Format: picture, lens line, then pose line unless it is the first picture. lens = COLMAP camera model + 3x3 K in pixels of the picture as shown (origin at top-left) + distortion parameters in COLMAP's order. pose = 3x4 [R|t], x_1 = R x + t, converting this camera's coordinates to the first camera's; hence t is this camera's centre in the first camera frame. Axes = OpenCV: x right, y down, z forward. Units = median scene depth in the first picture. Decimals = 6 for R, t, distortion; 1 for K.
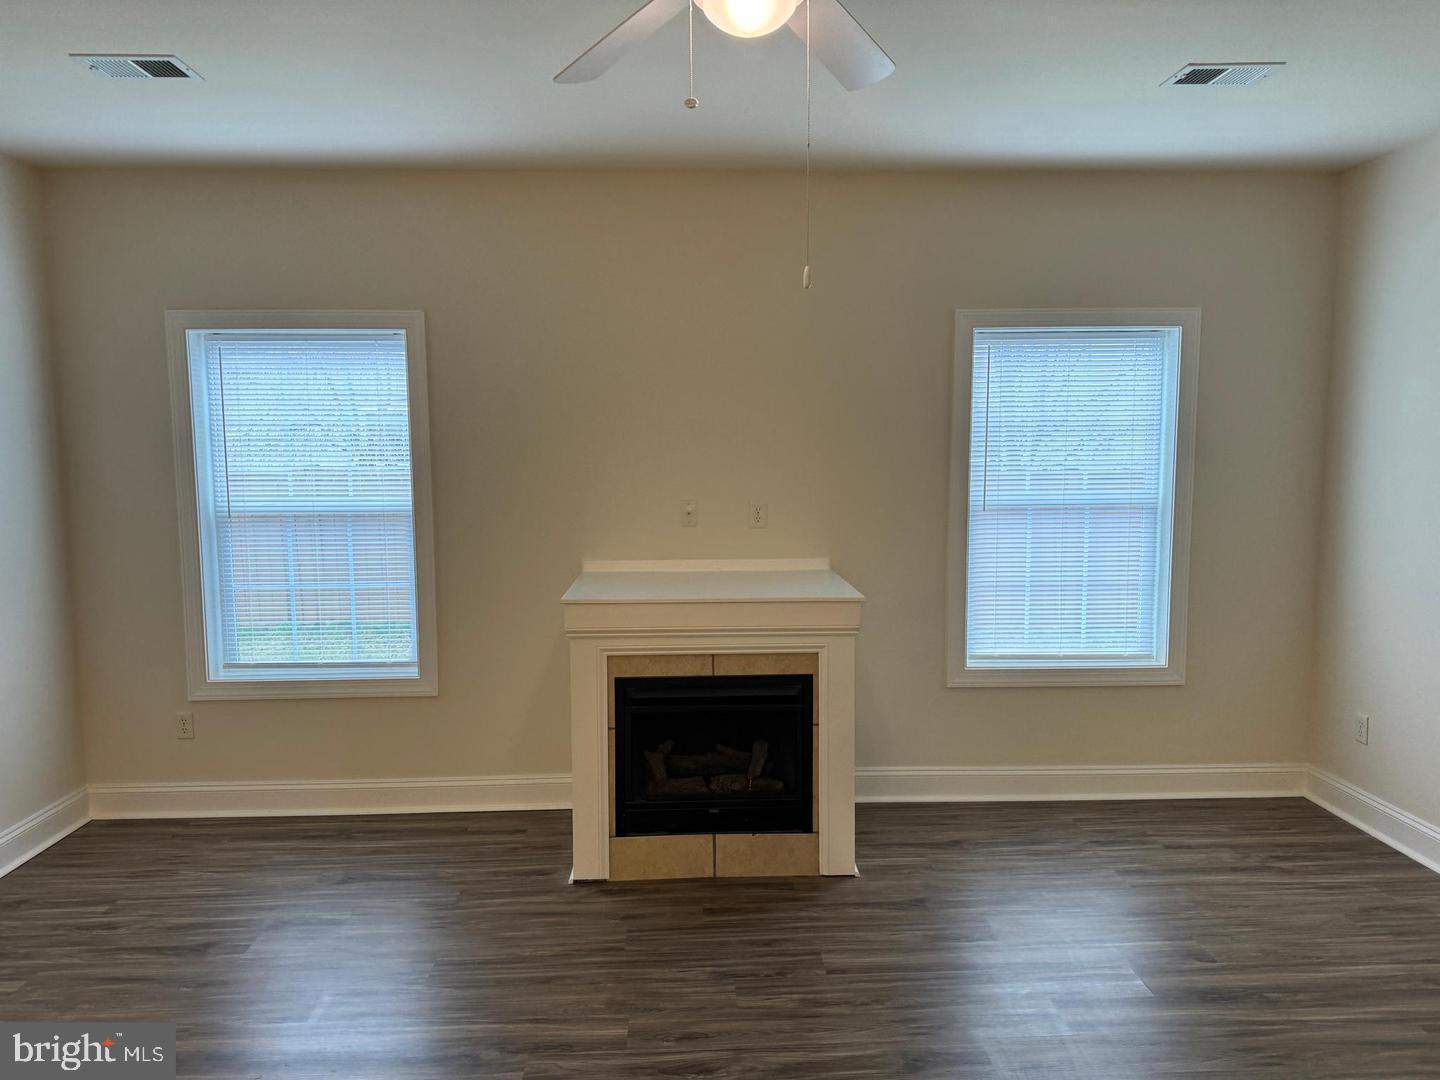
lens RADIAL K [[1000.1, 0, 714.7], [0, 1000.1, 544.6], [0, 0, 1]] dist [0.115209, -0.160589]
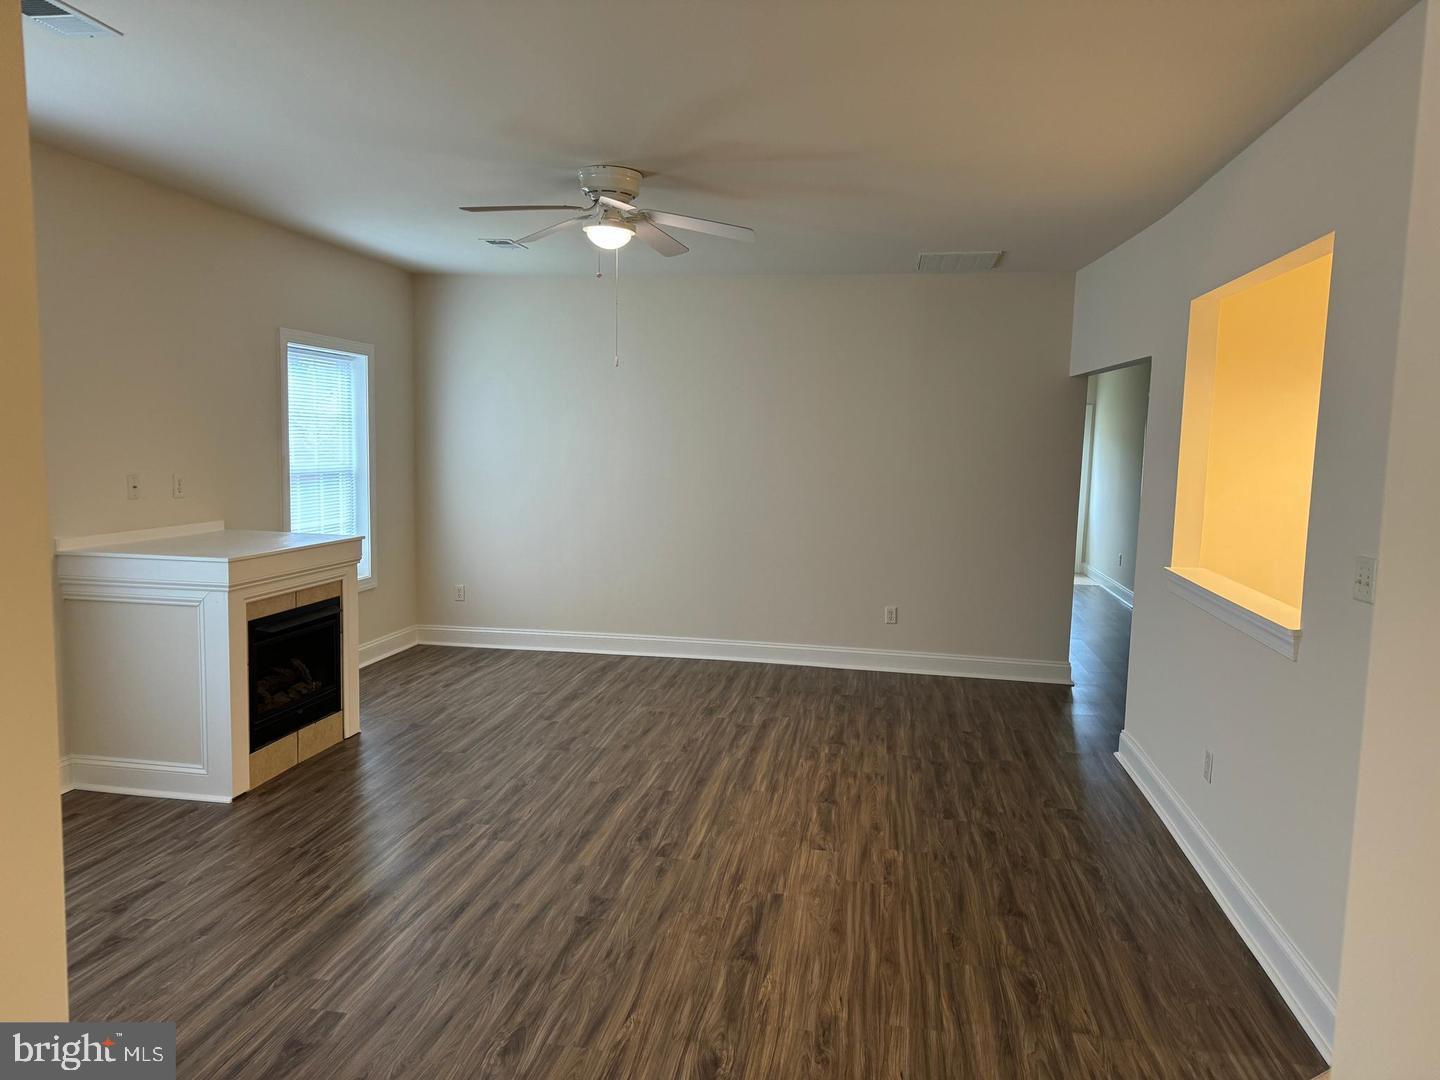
lens RADIAL K [[1000.1, 0, 714.7], [0, 1000.1, 544.6], [0, 0, 1]] dist [0.115209, -0.160589]
pose [[0.229671, -0.095852, 0.968537, -1.113726], [0.076341, 0.993847, 0.080254, -0.013541], [-0.970270, 0.055507, 0.235575, 0.160871]]
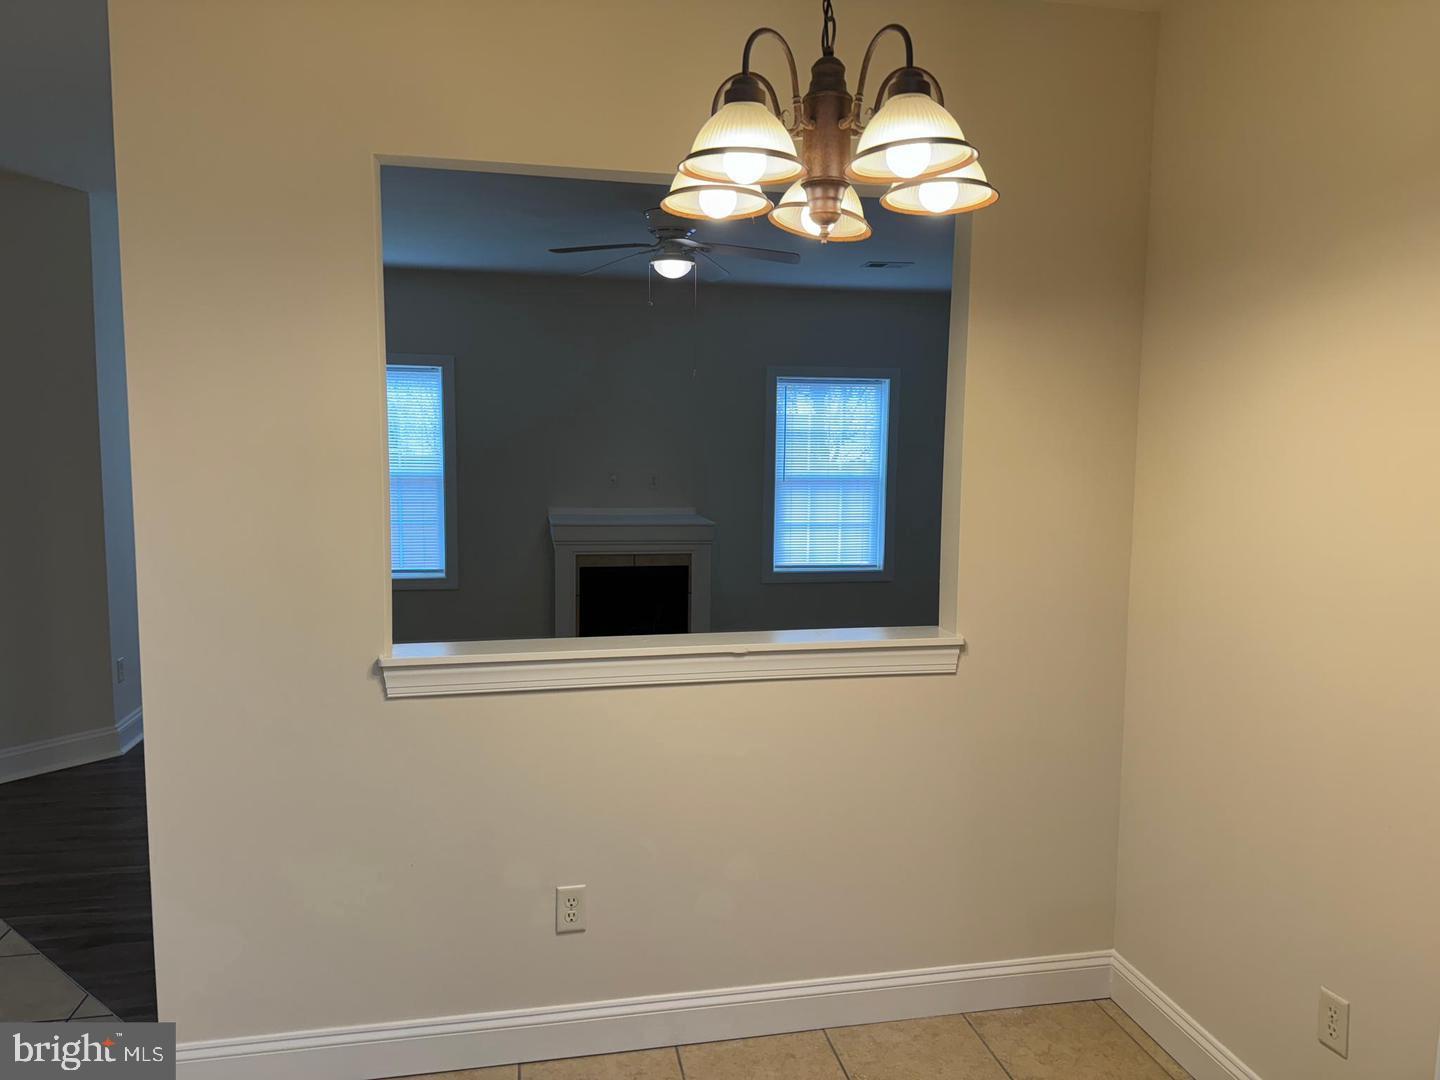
lens RADIAL K [[1000.1, 0, 714.7], [0, 1000.1, 544.6], [0, 0, 1]] dist [0.115209, -0.160589]
pose [[0.987700, 0.002018, 0.156349, -0.139315], [-0.002031, 0.999998, -0.000080, 0.089874], [-0.156349, -0.000239, 0.987702, -0.807637]]
